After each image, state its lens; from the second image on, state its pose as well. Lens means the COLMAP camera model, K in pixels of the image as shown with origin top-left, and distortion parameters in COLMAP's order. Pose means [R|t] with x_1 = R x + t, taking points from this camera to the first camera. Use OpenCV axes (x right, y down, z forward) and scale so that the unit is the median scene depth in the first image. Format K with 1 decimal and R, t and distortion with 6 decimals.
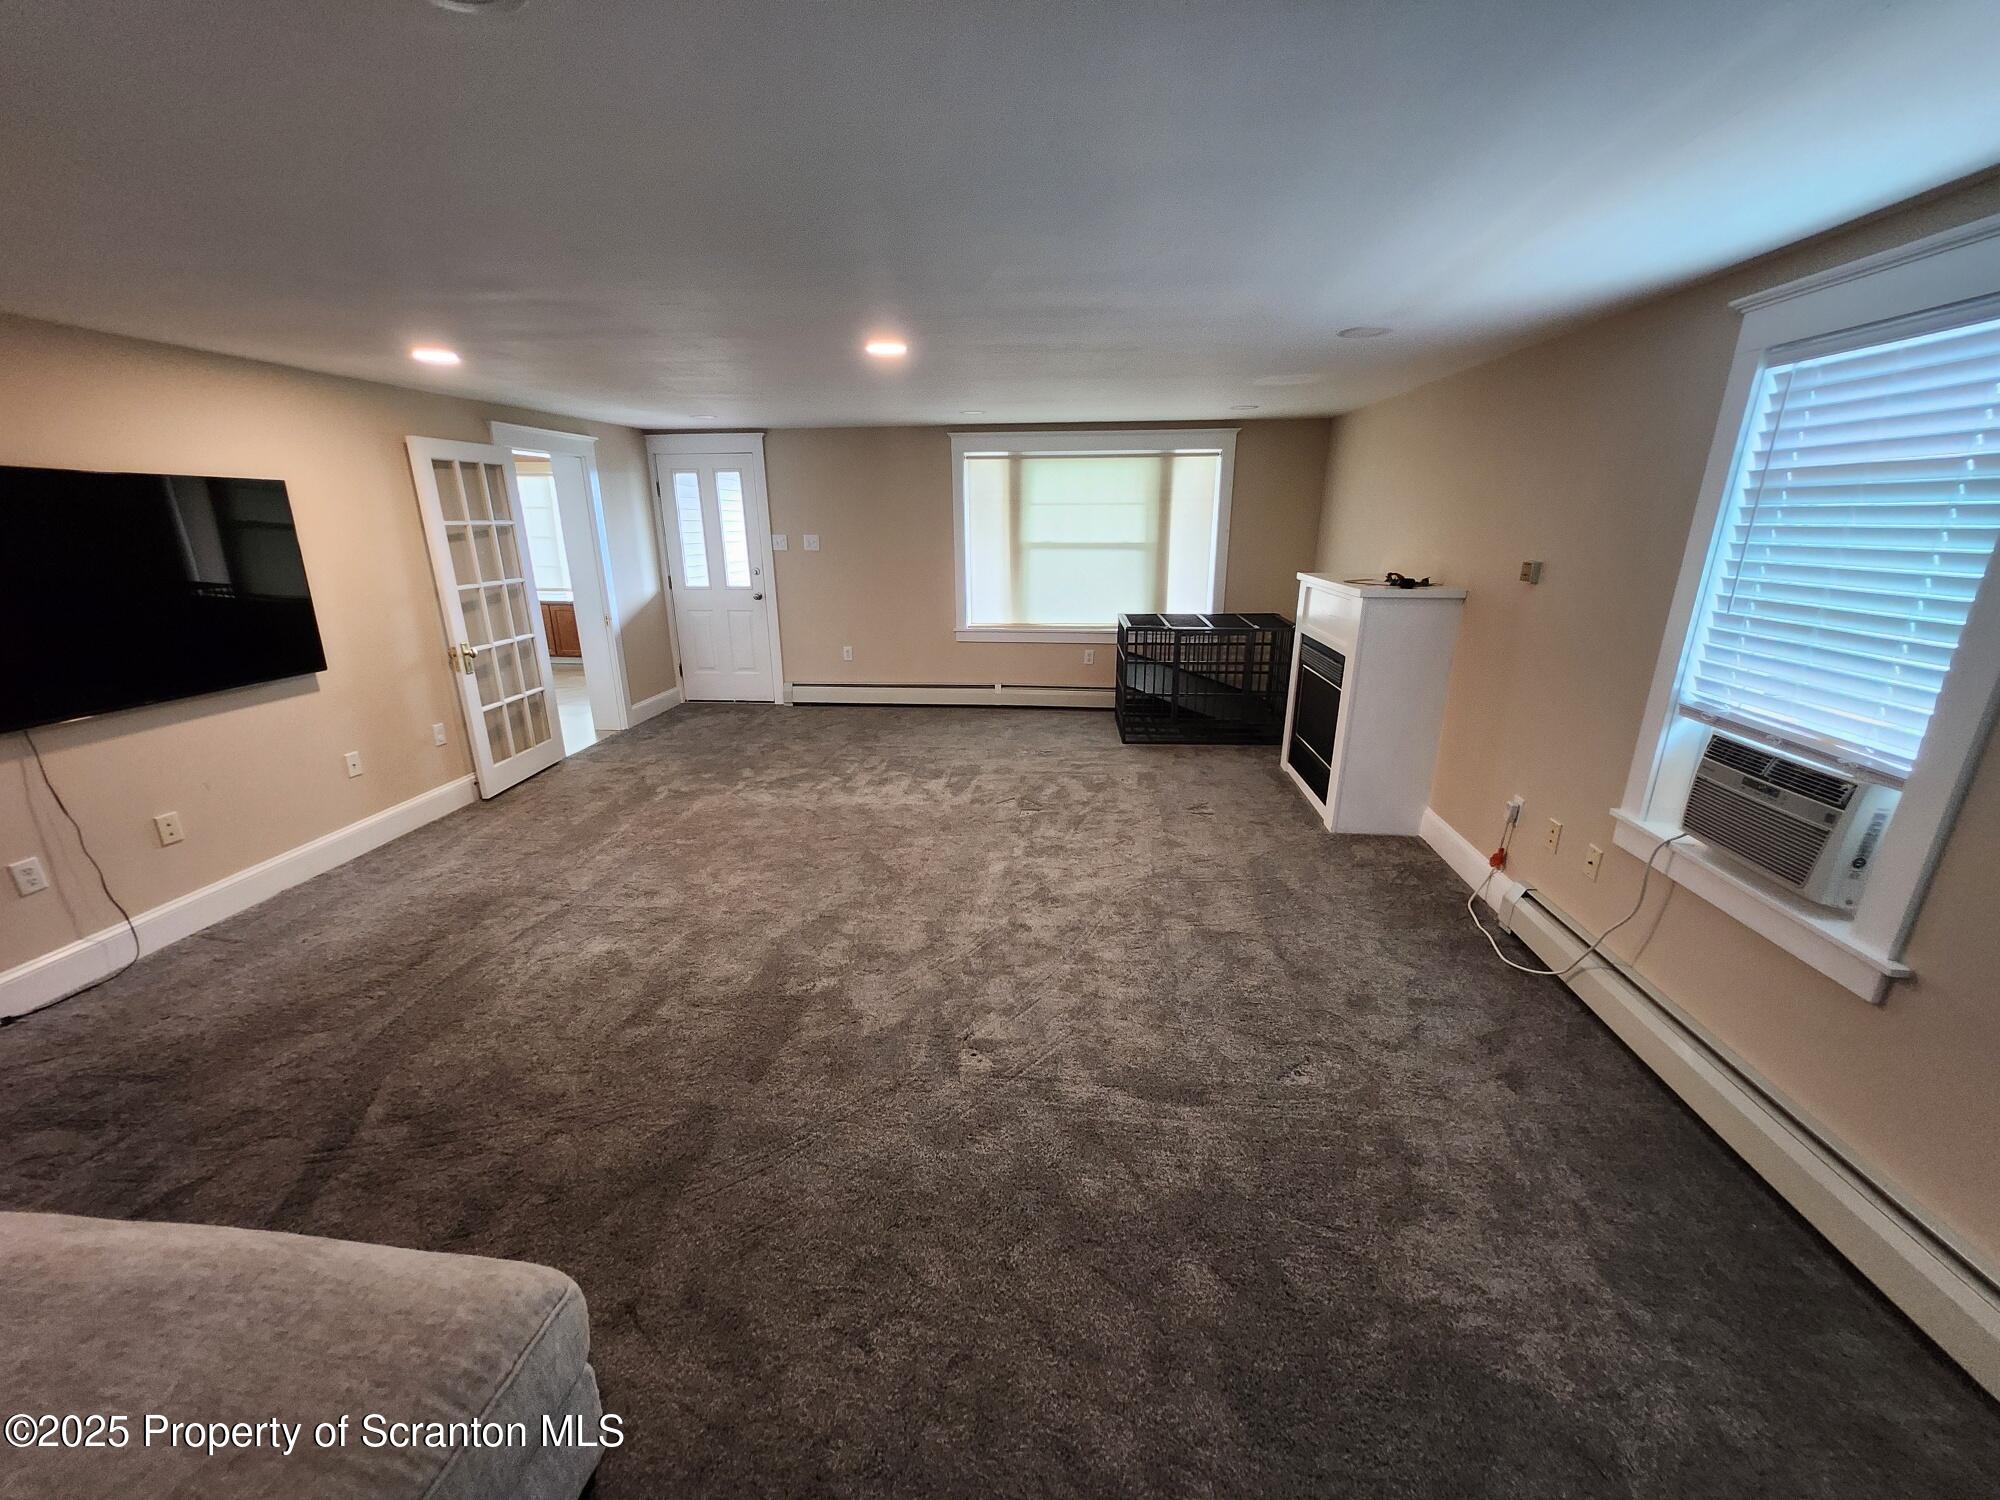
lens RADIAL K [[791.2, 0, 1001.5], [0, 791.2, 753.1], [0, 0, 1]] dist [-0.000223, 0.001866]
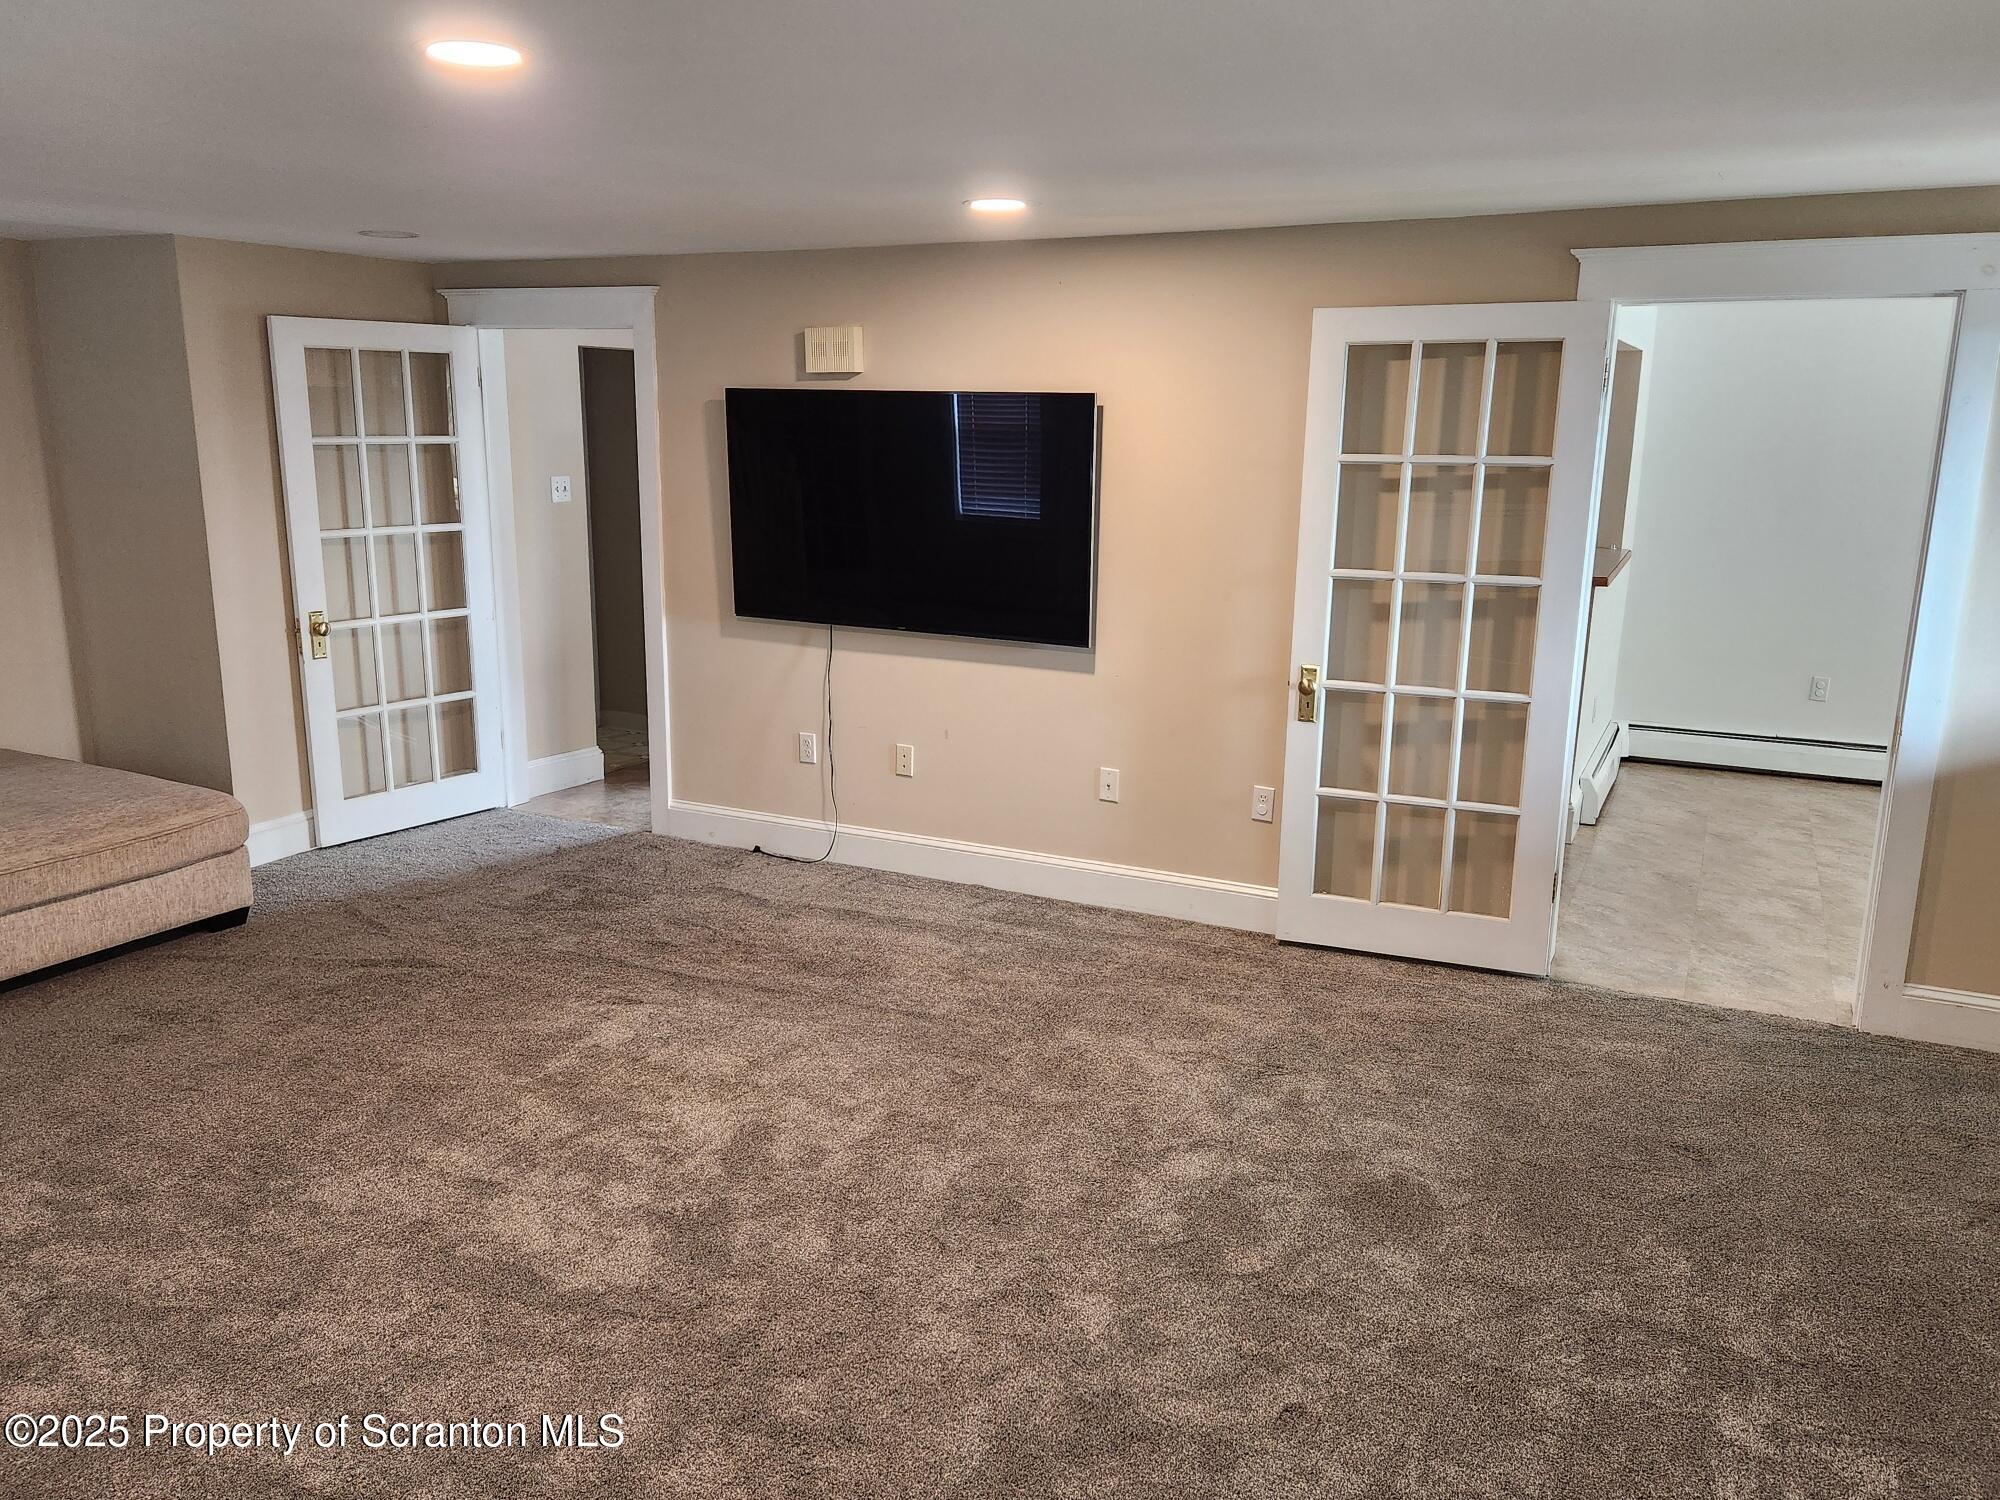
lens RADIAL K [[1454.8, 0, 1000.0], [0, 1454.8, 750.0], [0, 0, 1]] dist [-0.000747, 0.000869]
pose [[-0.333576, 0.205641, -0.920021, 0.444721], [-0.285729, 0.907960, 0.306543, -0.428906], [0.898380, 0.365132, -0.244116, 1.365222]]
